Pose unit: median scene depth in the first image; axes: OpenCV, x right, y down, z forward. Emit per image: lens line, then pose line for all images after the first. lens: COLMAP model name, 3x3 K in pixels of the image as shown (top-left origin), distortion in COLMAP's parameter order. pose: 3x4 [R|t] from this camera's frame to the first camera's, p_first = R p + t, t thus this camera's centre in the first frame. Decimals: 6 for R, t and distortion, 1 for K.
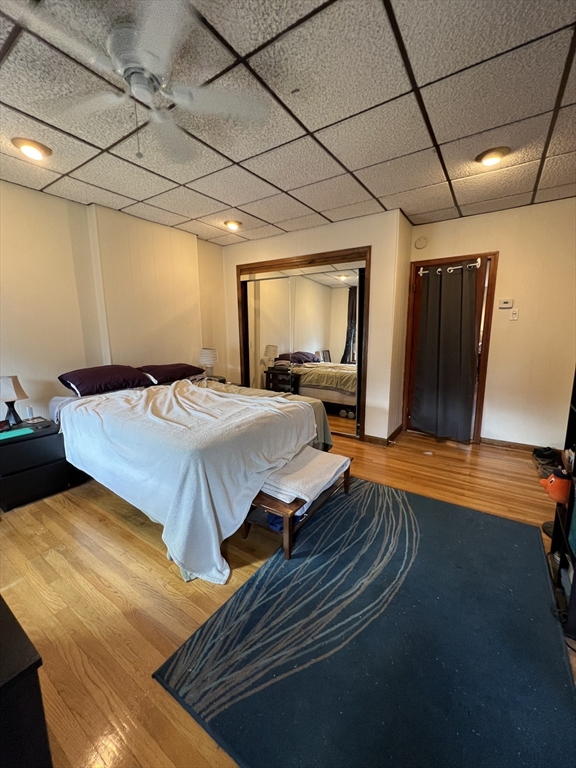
lens RADIAL K [[306.9, 0, 288.4], [0, 306.9, 381.5], [0, 0, 1]] dist [0.000674, 0.000279]
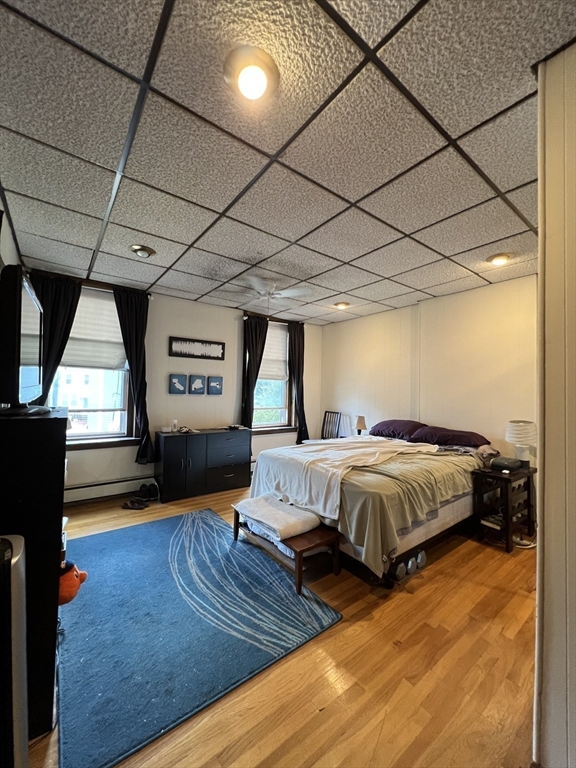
lens RADIAL K [[306.9, 0, 287.0], [0, 306.9, 383.7], [0, 0, 1]] dist [0.000674, 0.000279]
pose [[-0.327867, -0.020300, -0.944506, 1.268239], [-0.178401, 0.983112, 0.040799, -0.266835], [0.927726, 0.181878, -0.325951, 1.483185]]
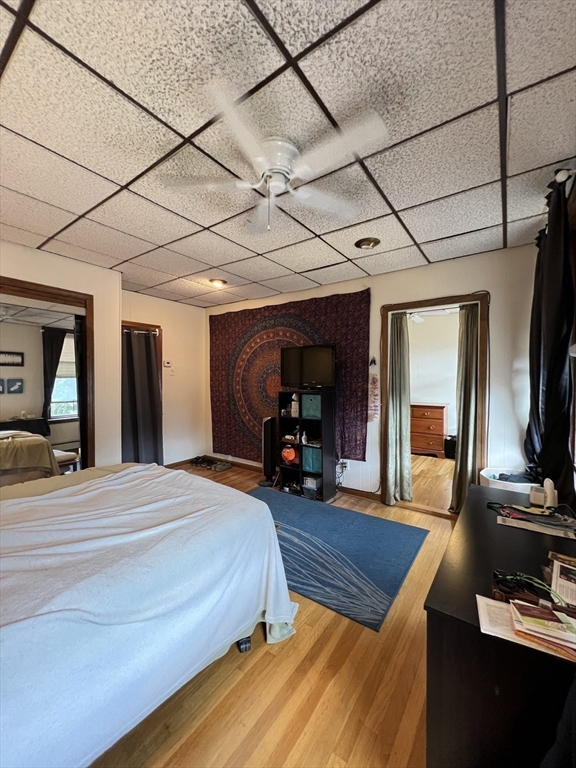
lens RADIAL K [[306.9, 0, 290.3], [0, 306.9, 382.5], [0, 0, 1]] dist [0.000674, 0.000279]
pose [[0.030845, -0.012767, 0.999443, -1.138850], [0.165003, 0.986265, 0.007506, -0.148688], [-0.985811, 0.164679, 0.032528, 0.719133]]
